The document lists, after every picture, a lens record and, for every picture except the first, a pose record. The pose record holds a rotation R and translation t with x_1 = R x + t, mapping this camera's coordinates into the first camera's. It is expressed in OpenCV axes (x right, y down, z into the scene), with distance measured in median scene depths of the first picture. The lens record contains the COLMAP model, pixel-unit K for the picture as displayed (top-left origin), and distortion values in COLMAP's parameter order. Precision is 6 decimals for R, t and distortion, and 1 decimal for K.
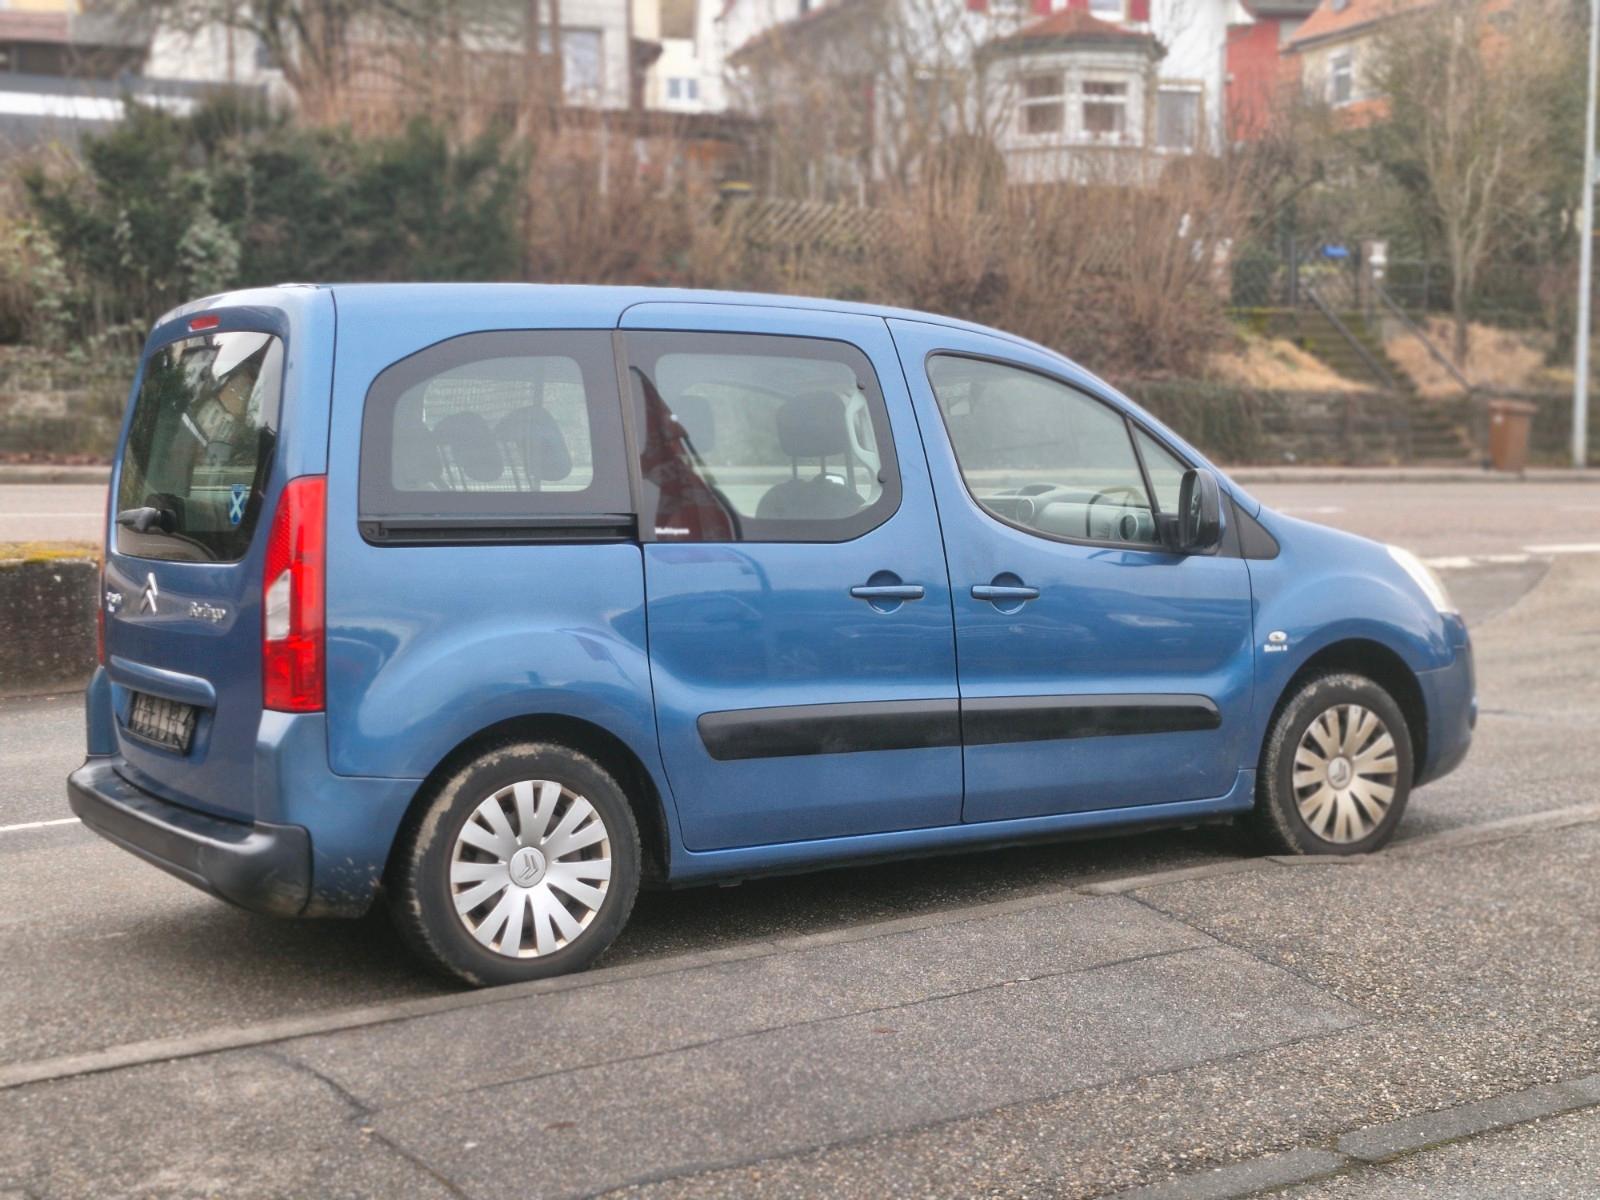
lens RADIAL K [[2226.1, 0, 796.1], [0, 2226.1, 603.7], [0, 0, 1]] dist [0.110652, 0.000000]
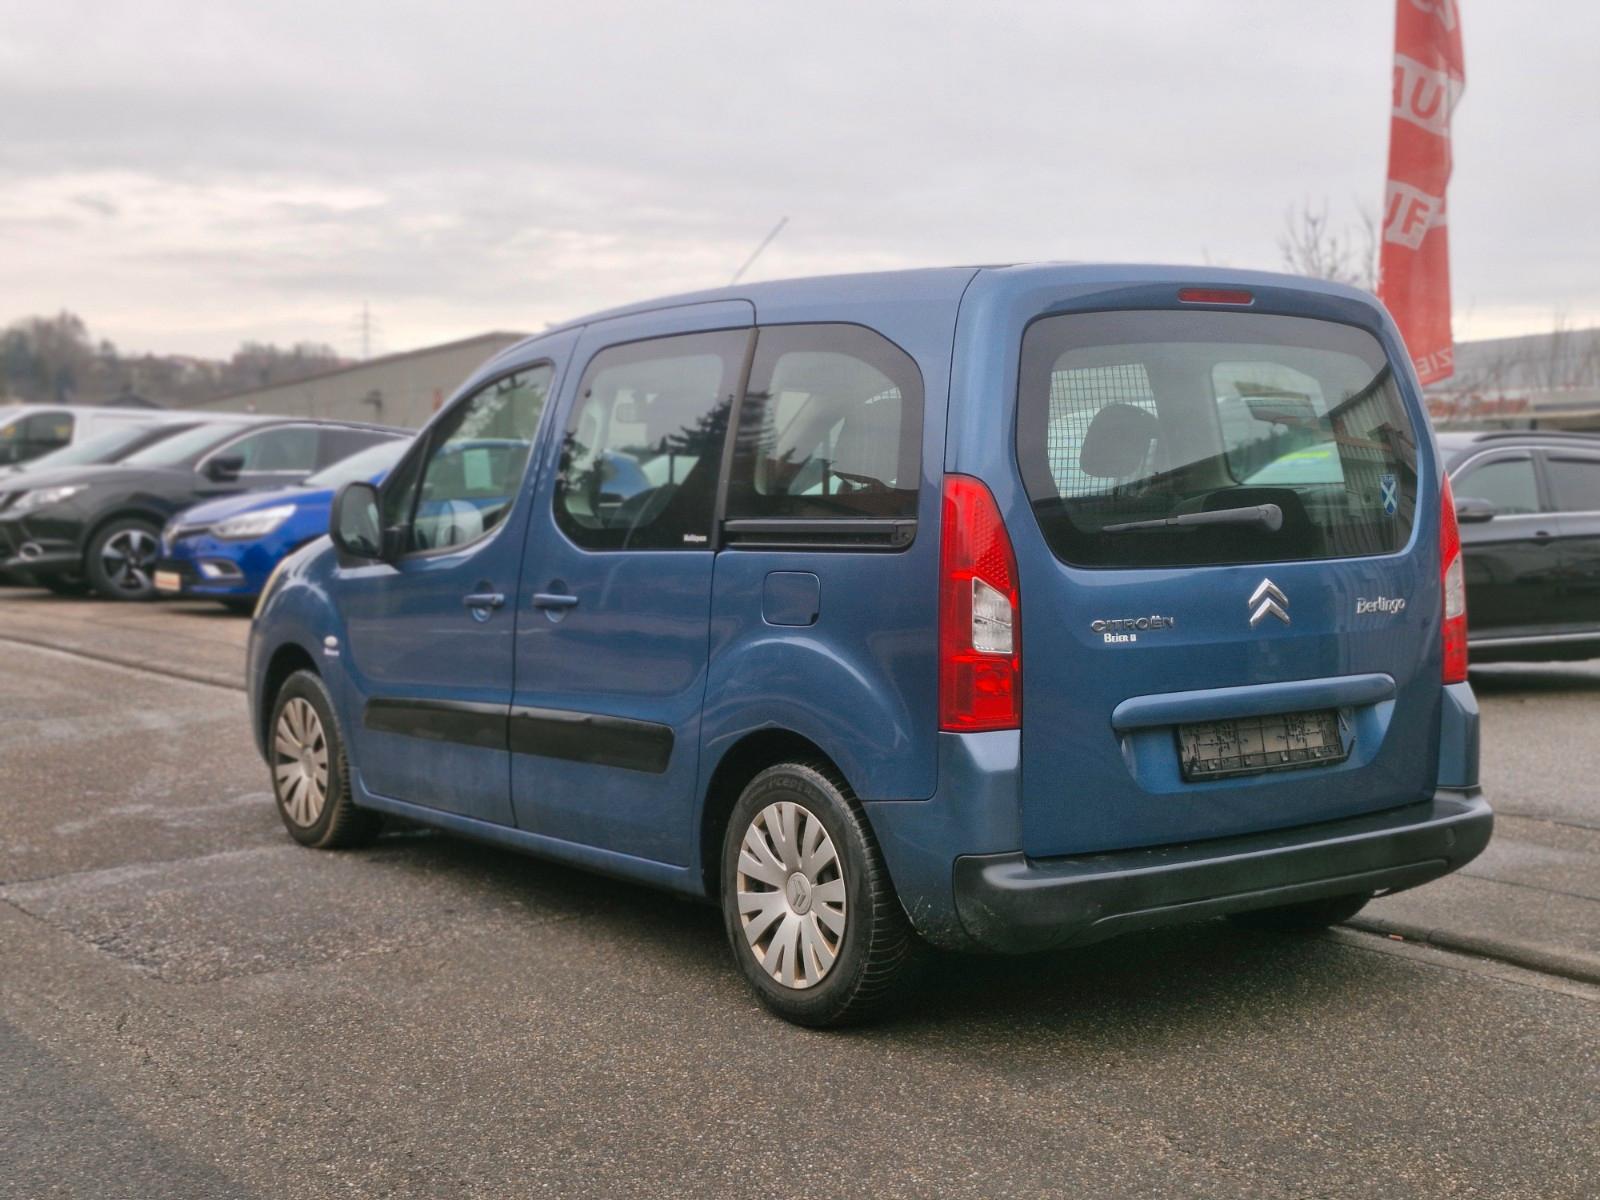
lens RADIAL K [[2226.1, 0, 805.2], [0, 2226.1, 616.2], [0, 0, 1]] dist [0.110652, 0.000000]
pose [[-0.076235, -0.055158, 0.995563, -0.991590], [0.074701, 0.995347, 0.060866, -0.056803], [-0.994288, 0.079009, -0.071760, 1.070905]]
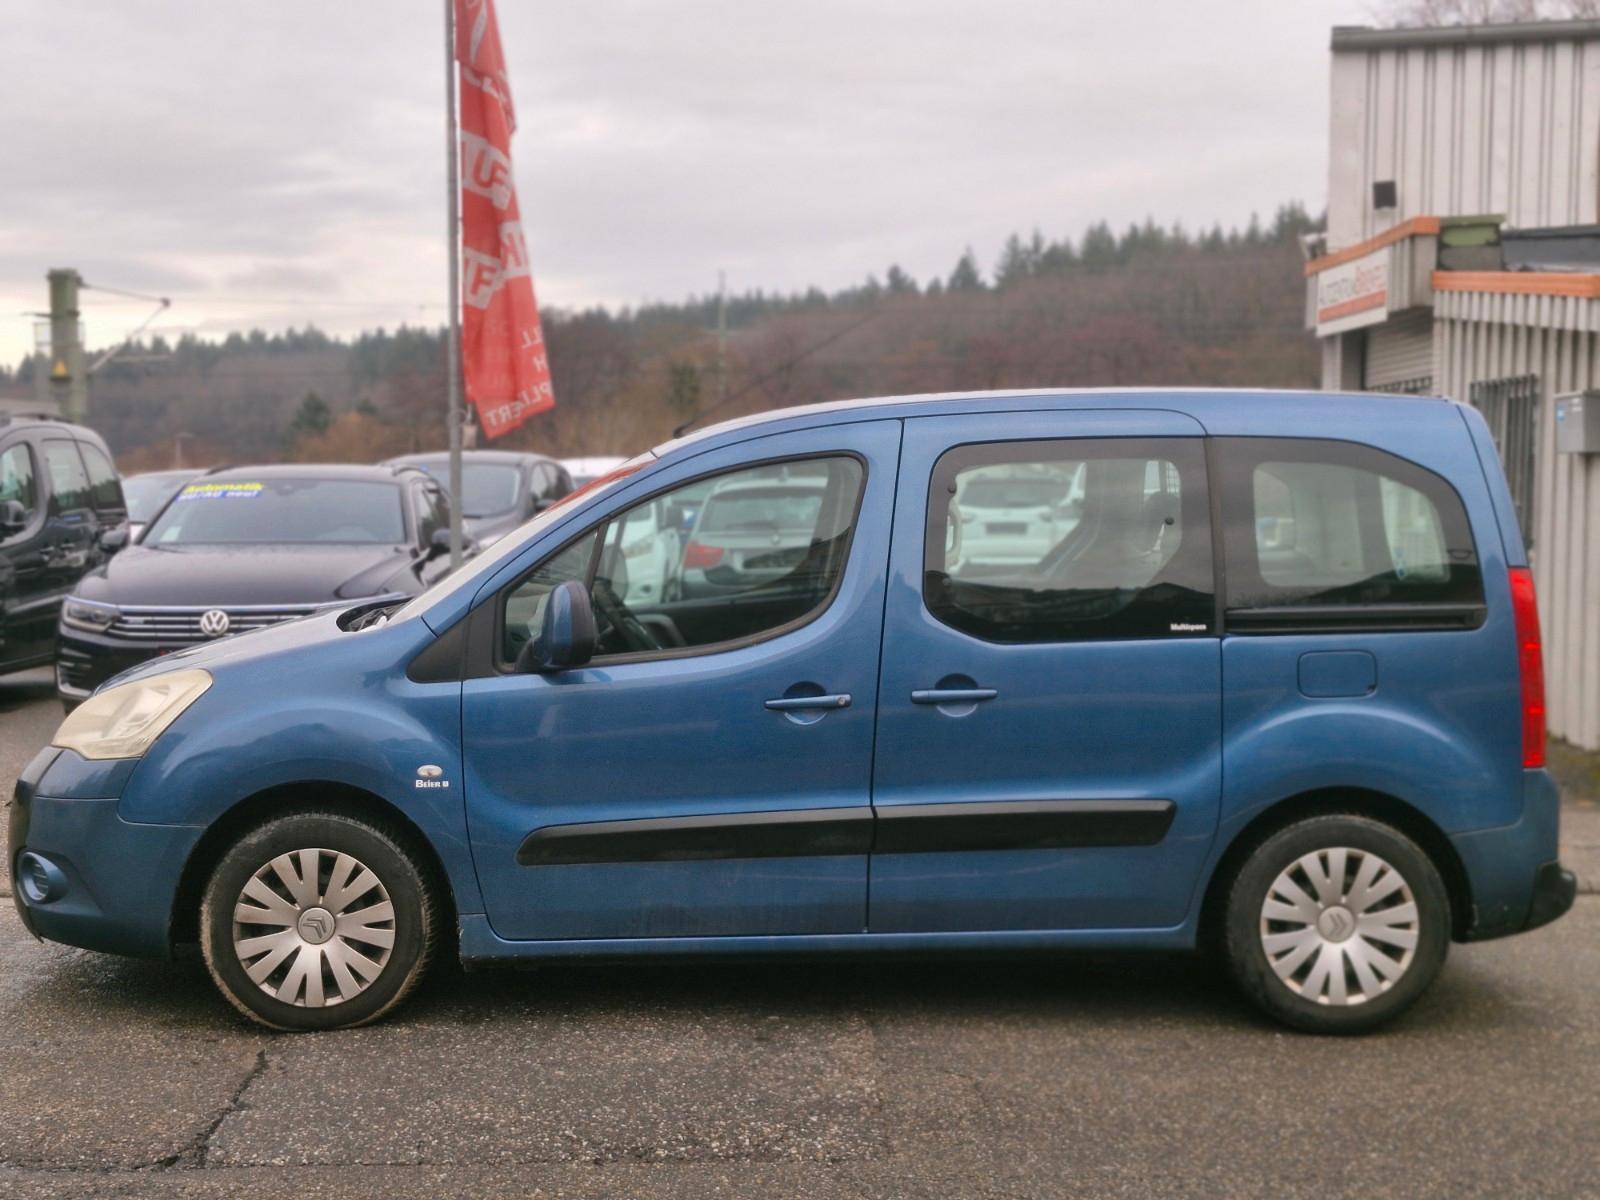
lens RADIAL K [[2226.1, 0, 811.3], [0, 2226.1, 555.4], [0, 0, 1]] dist [0.110652, 0.000000]
pose [[-0.874115, -0.015907, 0.485458, -0.484745], [0.042154, 0.993208, 0.108447, -0.171461], [-0.483886, 0.115259, -0.867508, 1.901177]]
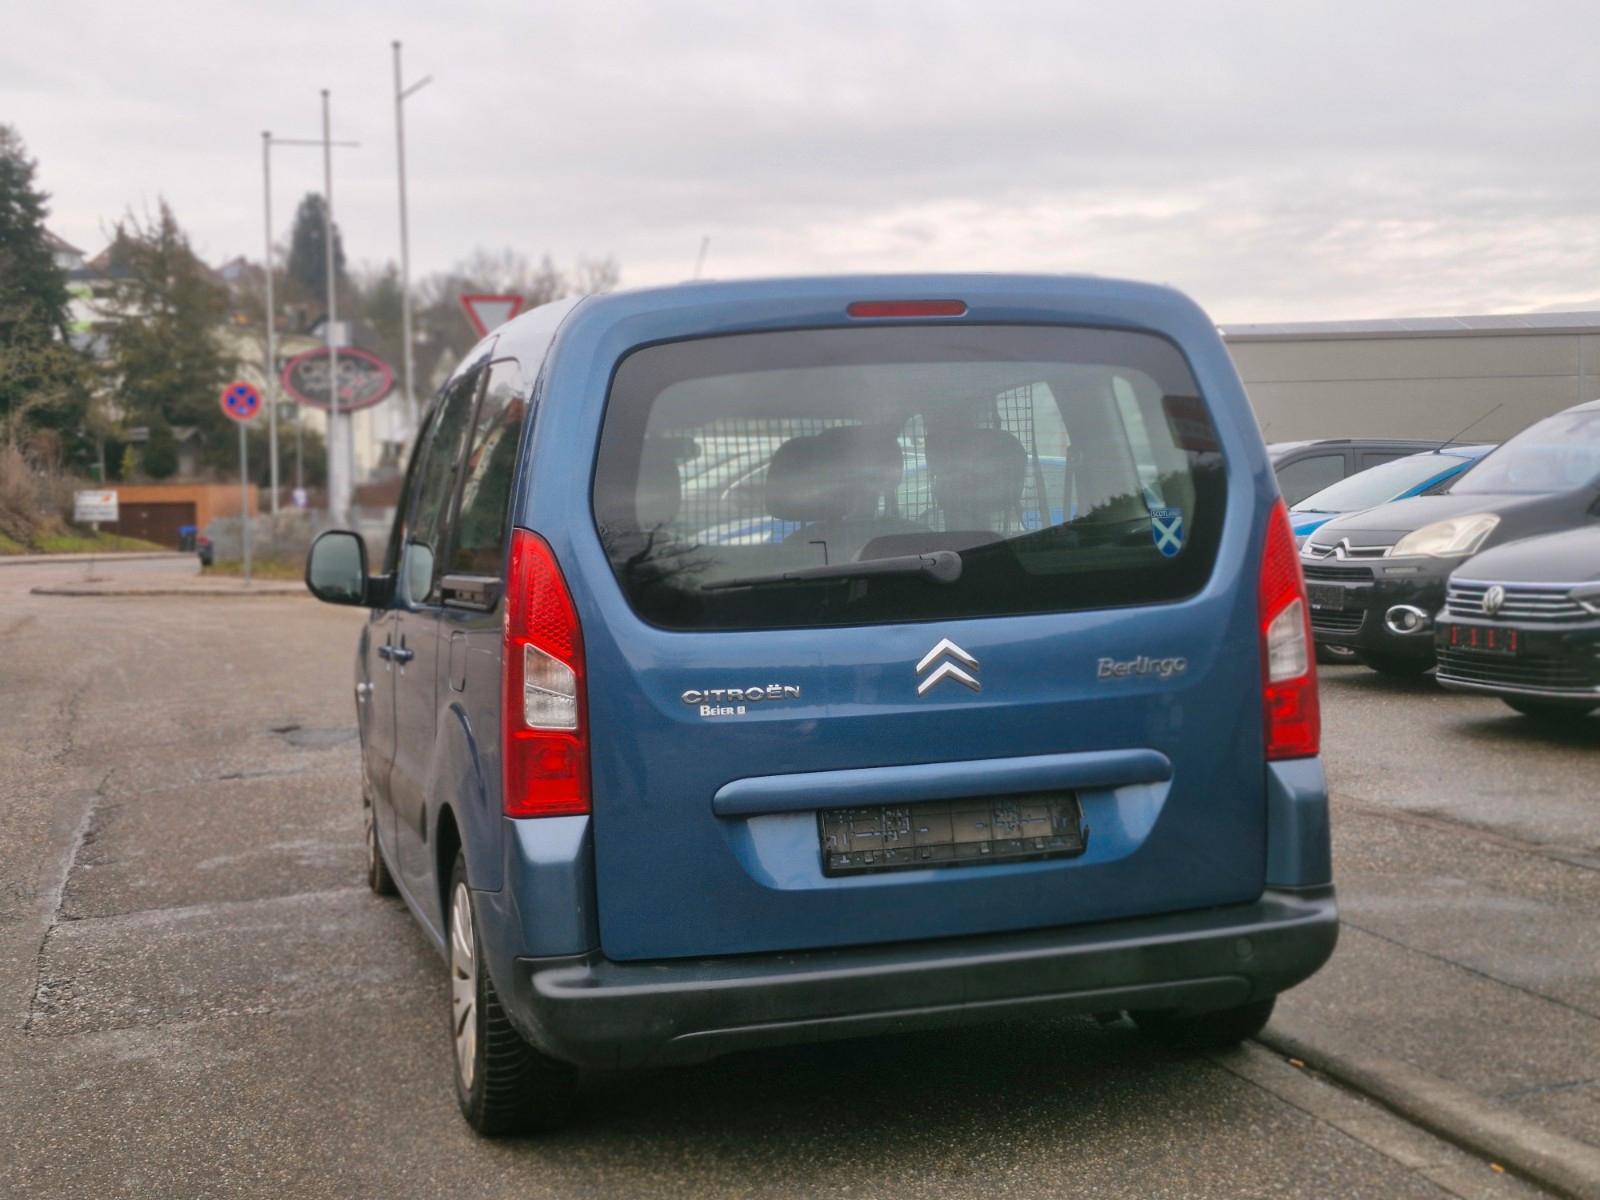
lens RADIAL K [[2226.1, 0, 799.5], [0, 2226.1, 589.3], [0, 0, 1]] dist [0.110652, 0.000000]
pose [[0.288495, -0.043310, 0.956501, -0.873772], [0.098400, 0.995028, 0.015376, -0.039798], [-0.952412, 0.089684, 0.291323, 0.711584]]
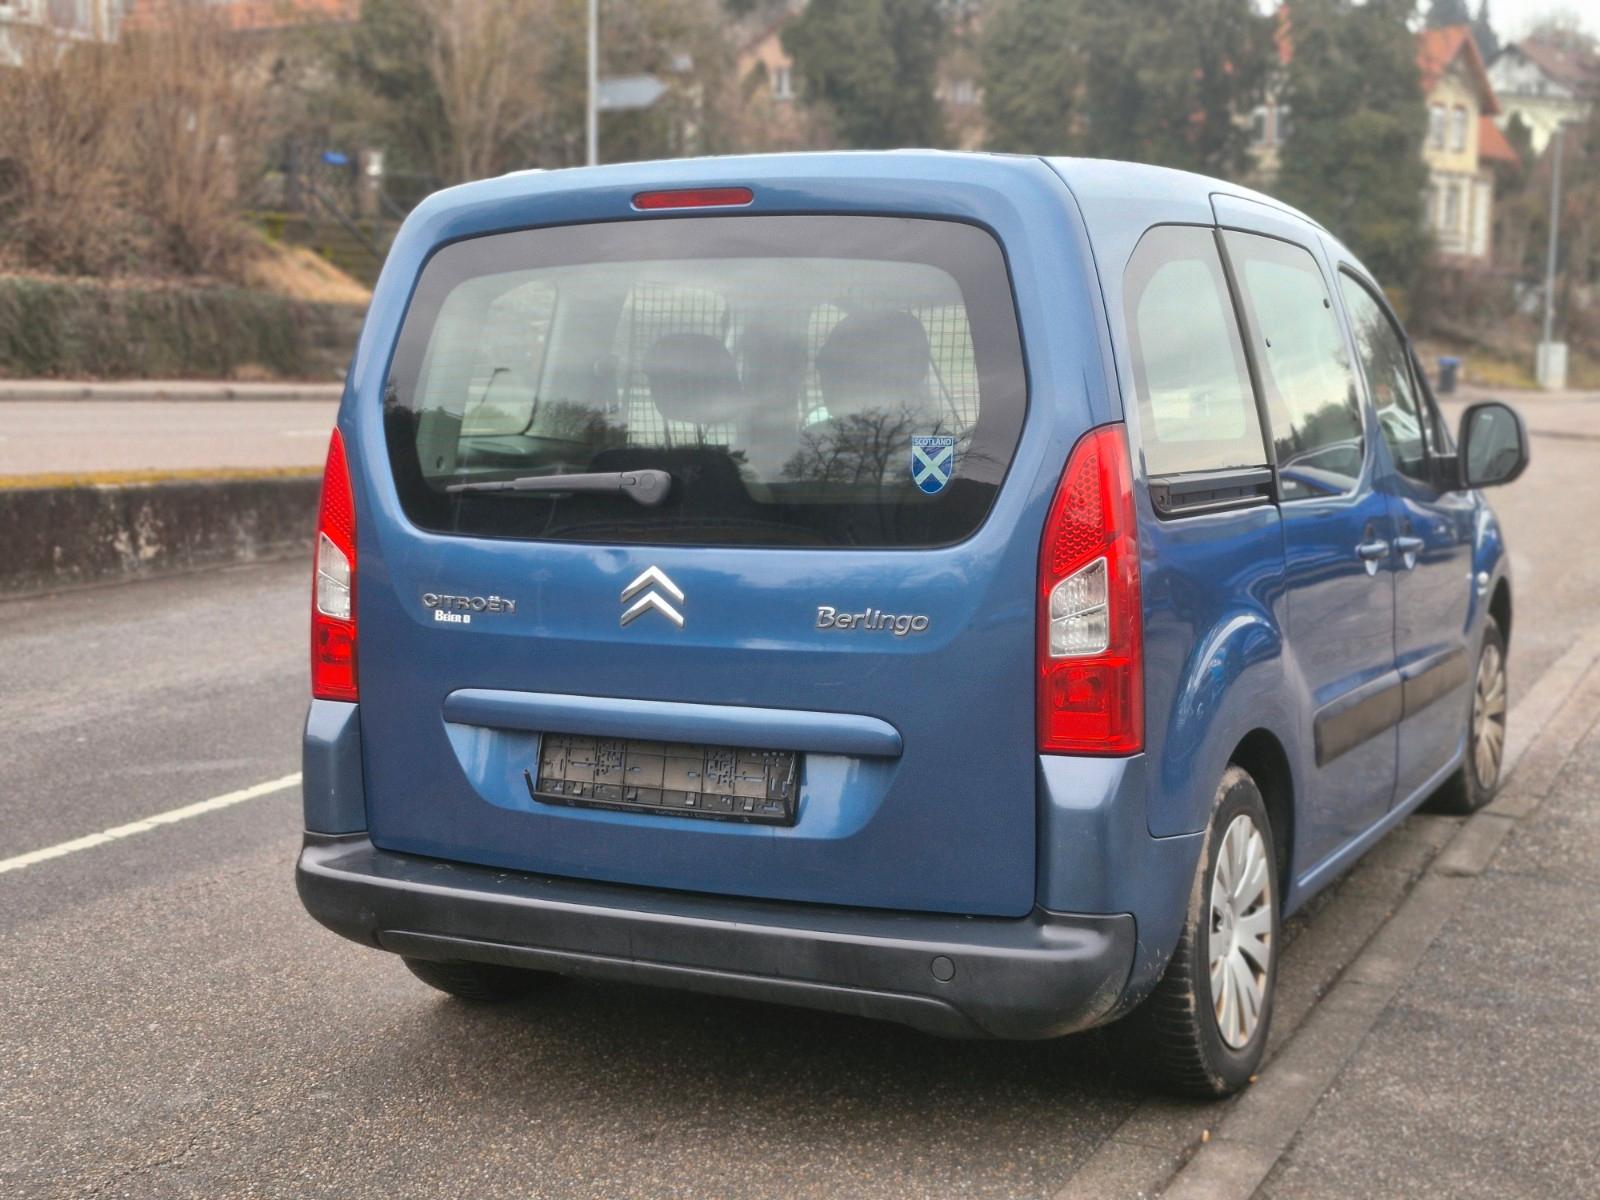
lens RADIAL K [[2226.1, 0, 808.6], [0, 2226.1, 594.5], [0, 0, 1]] dist [0.110652, 0.000000]
pose [[0.854793, -0.048889, 0.516661, -0.515756], [0.030745, 0.998575, 0.043624, -0.028420], [-0.518057, -0.021405, 0.855078, 0.338335]]
